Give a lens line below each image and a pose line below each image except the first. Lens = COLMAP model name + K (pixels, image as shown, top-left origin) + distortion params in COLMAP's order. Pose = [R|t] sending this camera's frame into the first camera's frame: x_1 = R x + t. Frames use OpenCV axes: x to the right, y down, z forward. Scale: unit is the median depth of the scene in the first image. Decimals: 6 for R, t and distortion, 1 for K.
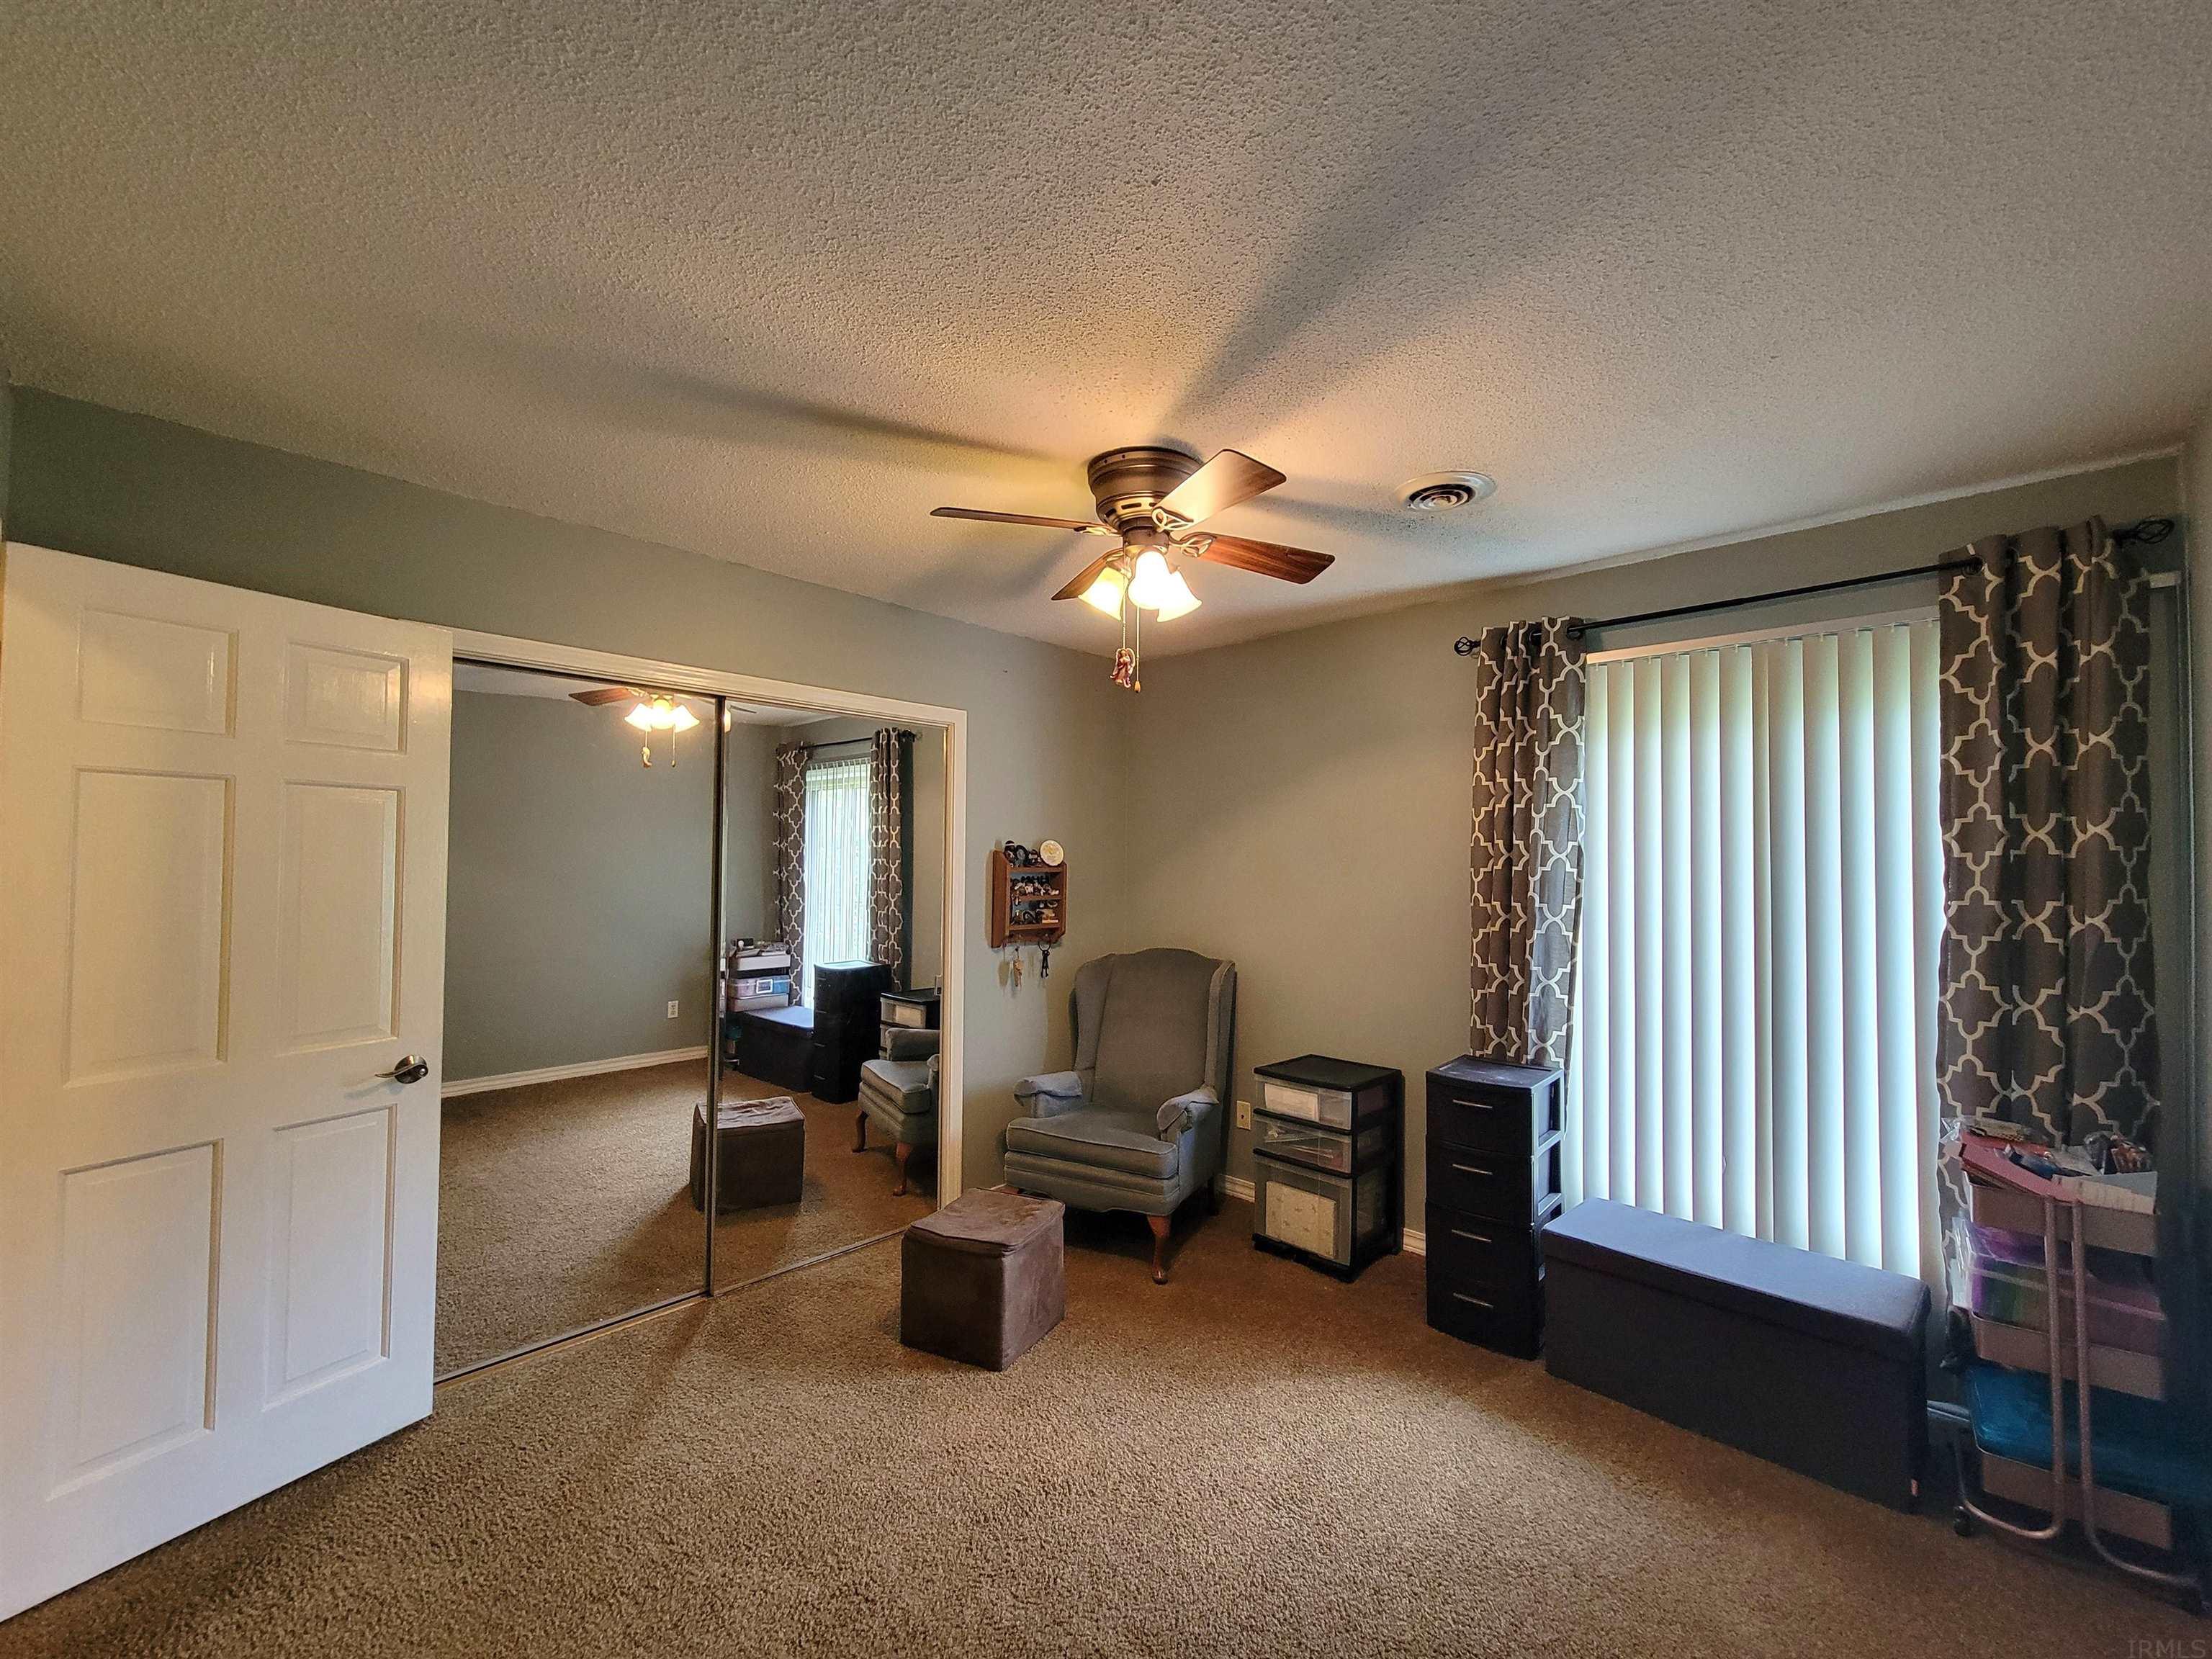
lens RADIAL K [[902.5, 0, 1098.8], [0, 902.5, 847.6], [0, 0, 1]] dist [0.000270, -0.000353]
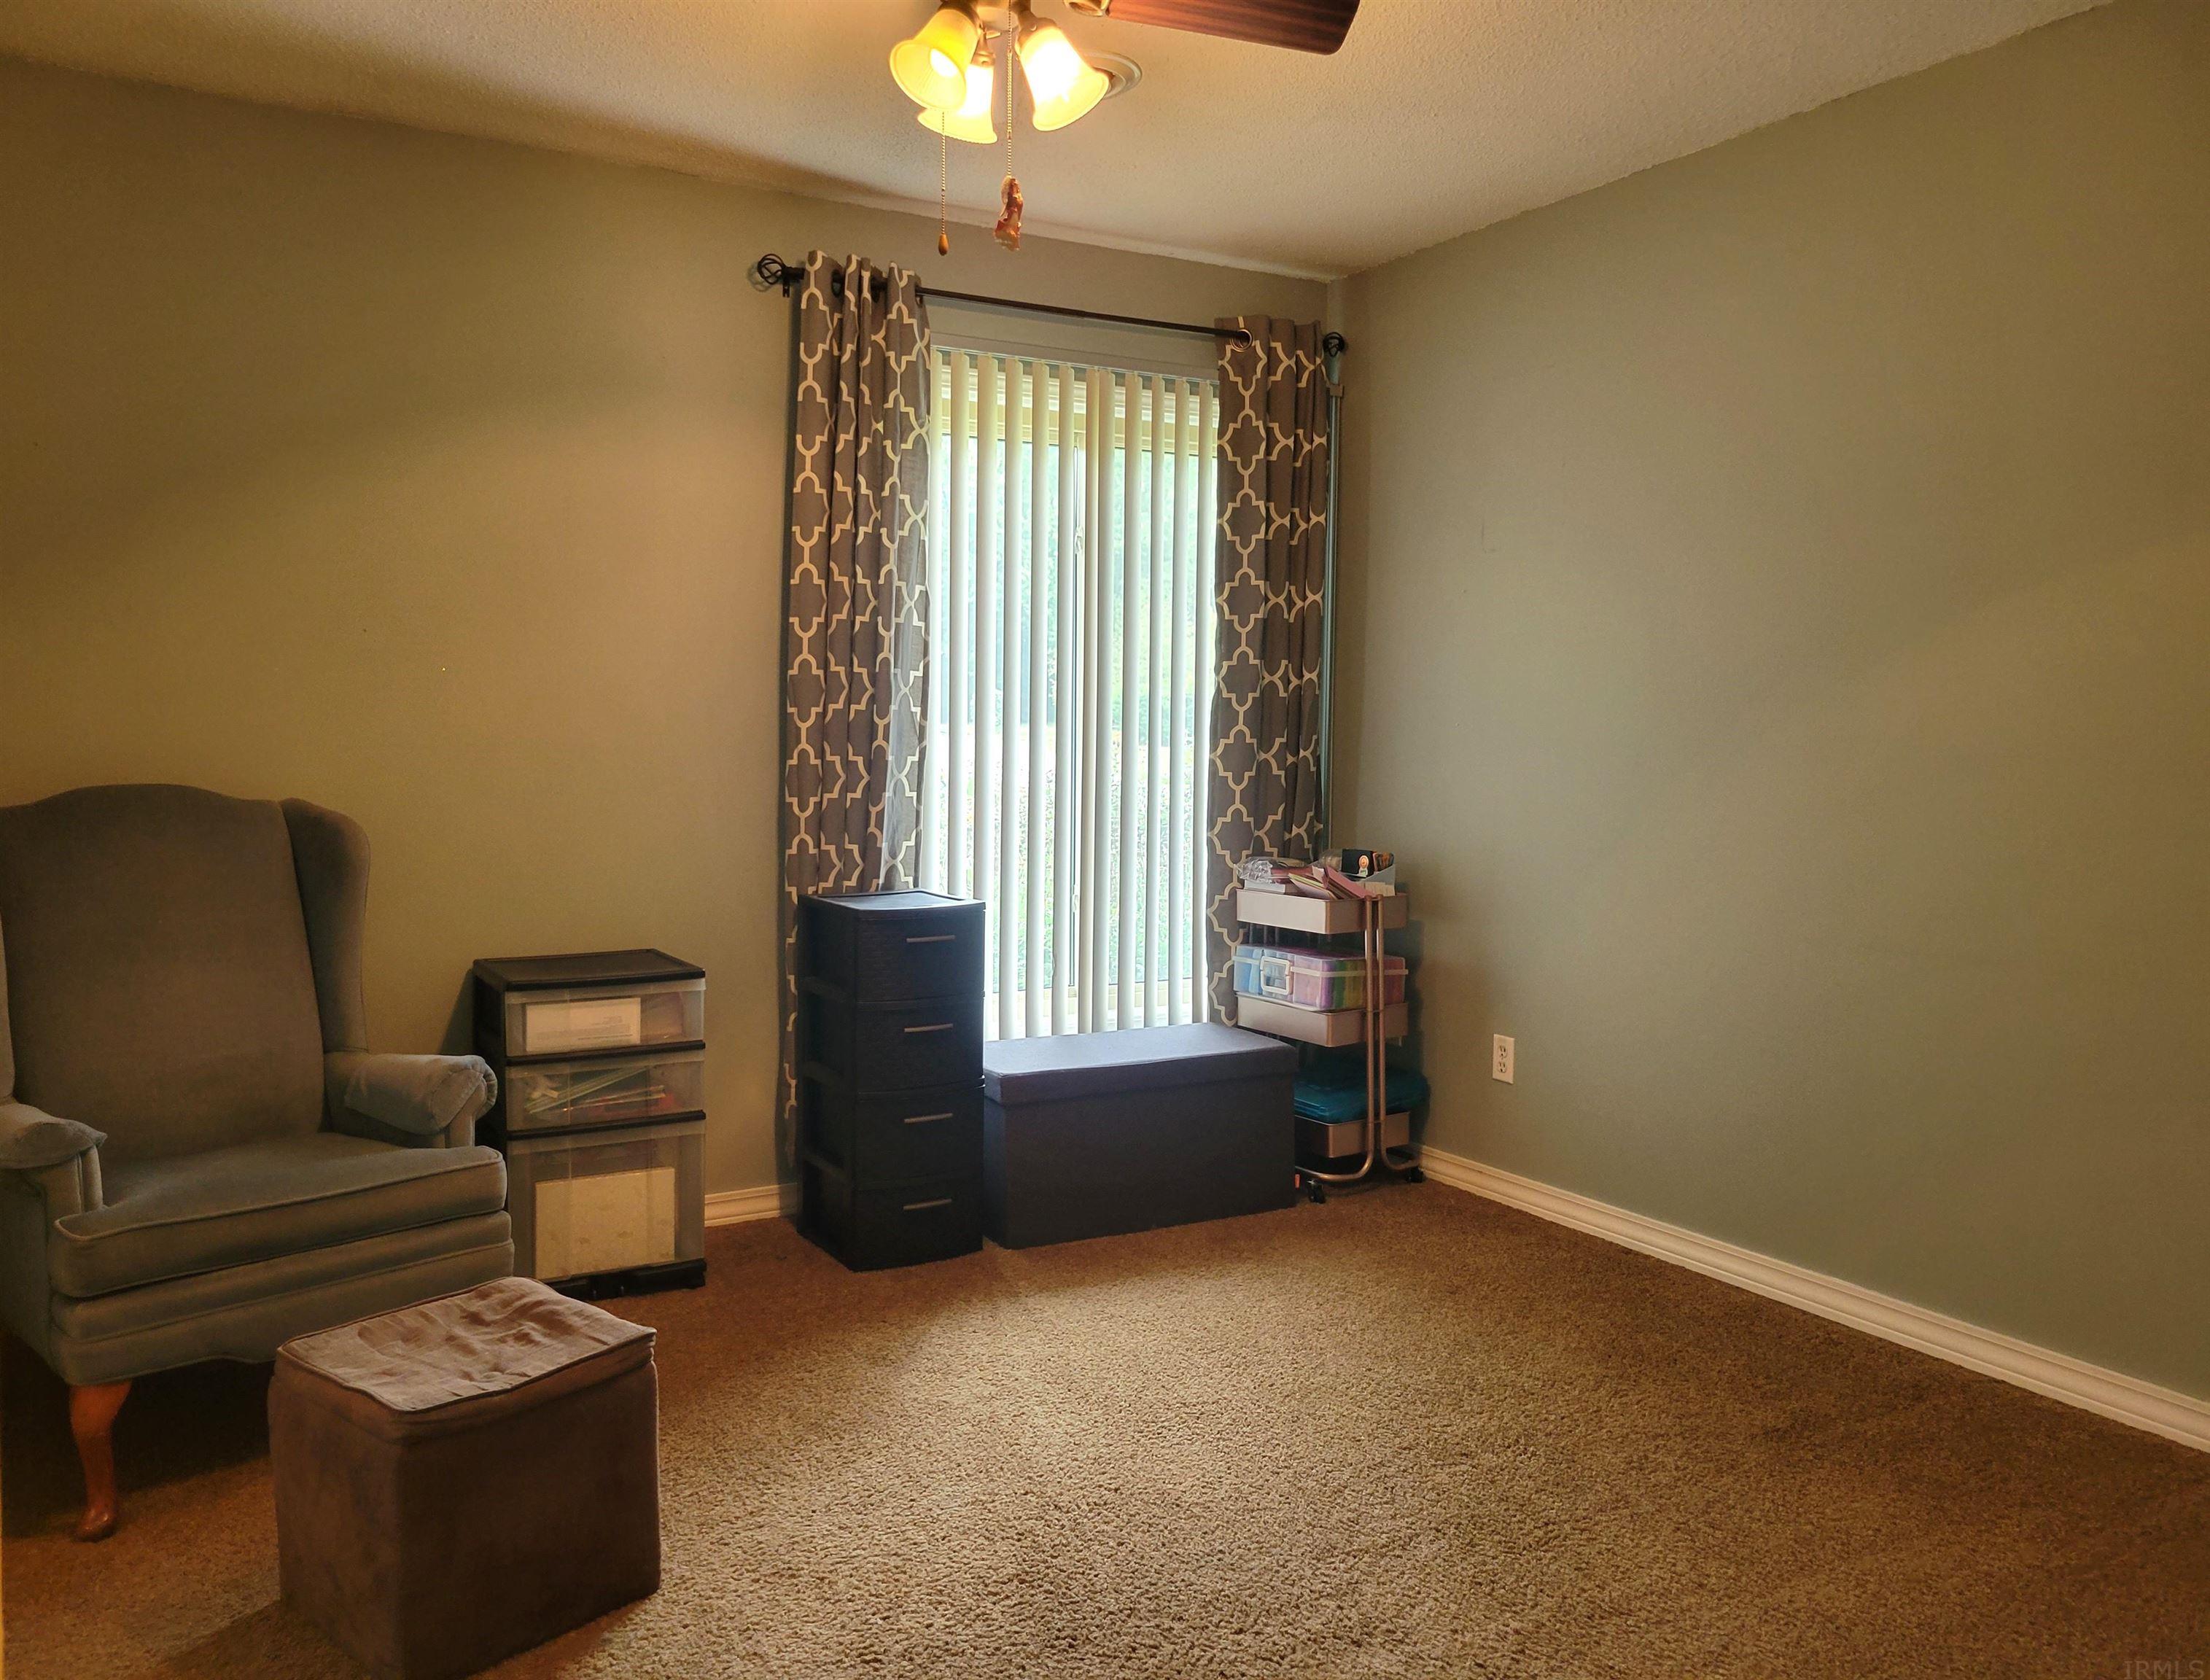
lens RADIAL K [[1696.1, 0, 1099.8], [0, 1696.1, 827.6], [0, 0, 1]] dist [0.034974, 0.000241]
pose [[0.279761, -0.068380, 0.957631, -0.990746], [-0.022586, 0.996716, 0.077769, 0.101305], [-0.959804, -0.043386, 0.277298, 0.580618]]
